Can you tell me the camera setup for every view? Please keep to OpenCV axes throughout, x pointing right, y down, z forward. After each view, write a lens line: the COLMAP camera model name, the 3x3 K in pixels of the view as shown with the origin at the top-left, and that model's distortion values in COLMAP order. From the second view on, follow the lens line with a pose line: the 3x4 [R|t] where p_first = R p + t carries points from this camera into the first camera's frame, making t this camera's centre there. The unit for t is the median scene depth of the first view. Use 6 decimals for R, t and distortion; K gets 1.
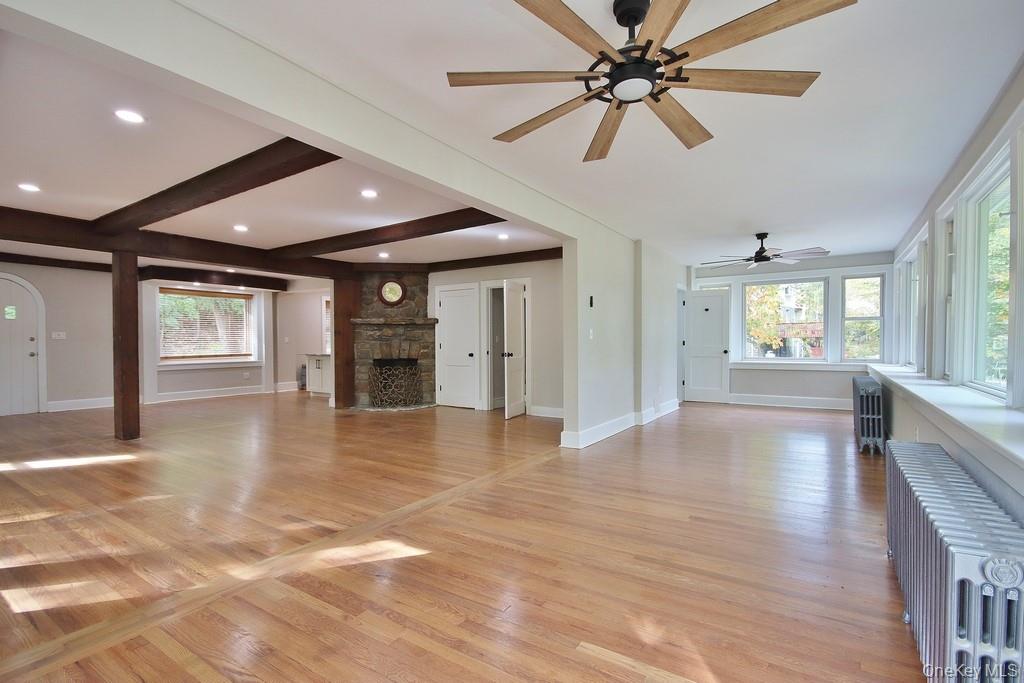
lens RADIAL K [[474.2, 0, 516.7], [0, 474.2, 346.5], [0, 0, 1]] dist [-0.002429, -0.000341]
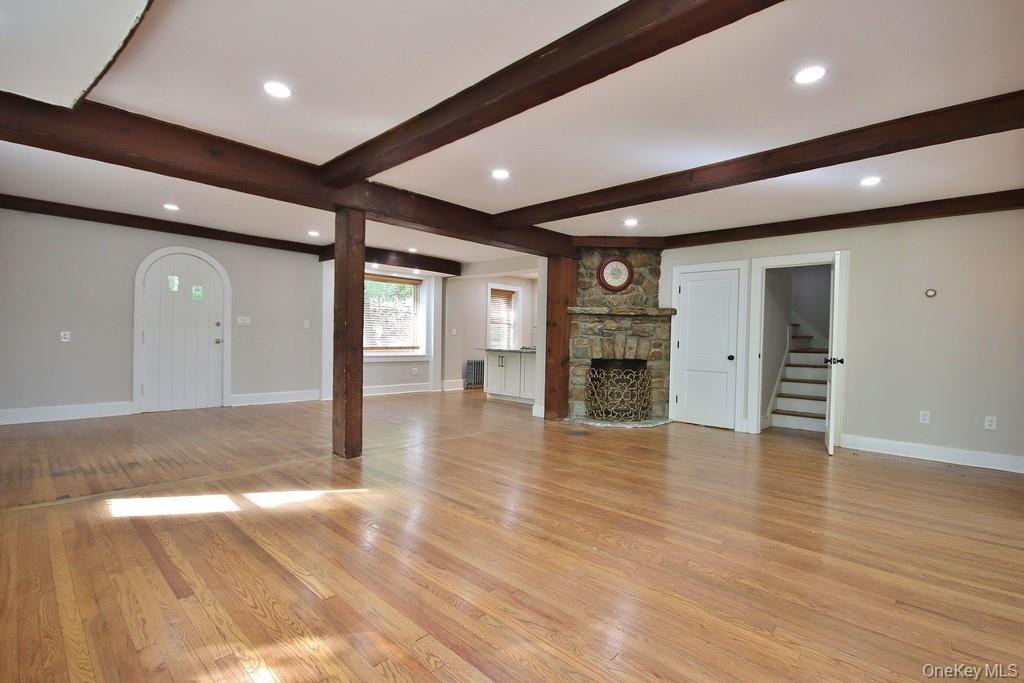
lens RADIAL K [[474.2, 0, 516.7], [0, 474.2, 346.5], [0, 0, 1]] dist [-0.002429, -0.000341]
pose [[0.984546, 0.028882, -0.172730, -0.286743], [-0.027713, 0.999574, 0.009178, 0.002481], [0.172921, -0.004250, 0.984927, 0.199300]]
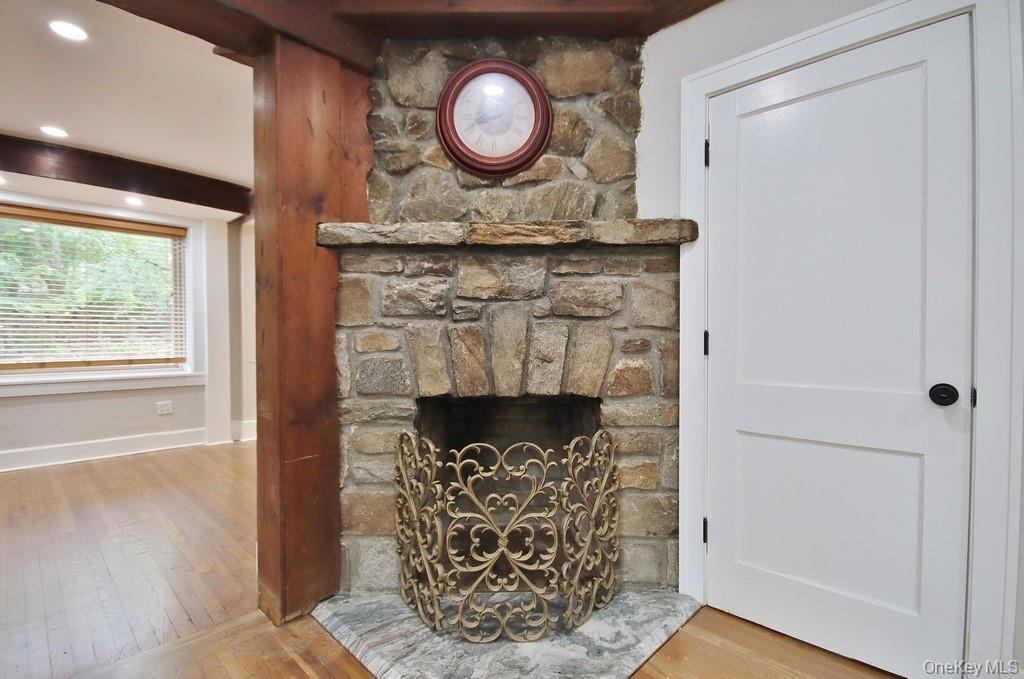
lens RADIAL K [[474.2, 0, 516.7], [0, 474.2, 344.5], [0, 0, 1]] dist [-0.002429, -0.000341]
pose [[0.984458, 0.005460, -0.175534, -0.210031], [-0.004938, 0.999982, 0.003415, -0.000624], [0.175549, -0.002496, 0.984467, 0.768376]]
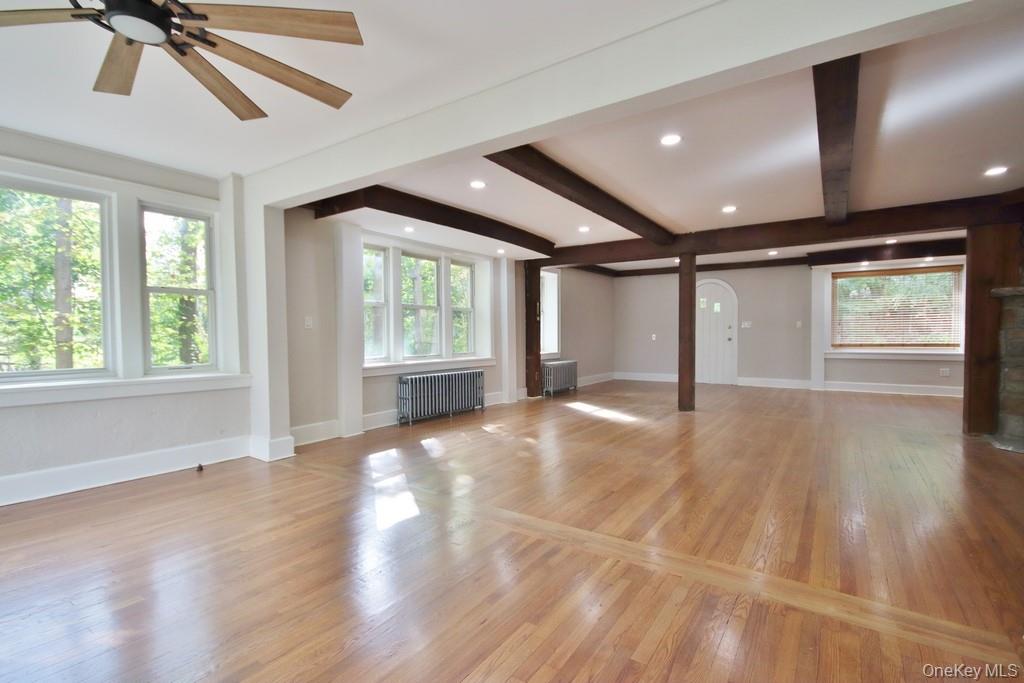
lens RADIAL K [[474.2, 0, 516.7], [0, 474.2, 346.5], [0, 0, 1]] dist [-0.002429, -0.000341]
pose [[-0.019349, 0.032570, -0.999282, 0.256342], [-0.003339, 0.999462, 0.032641, -0.003094], [0.999807, 0.003968, -0.019230, 0.397834]]
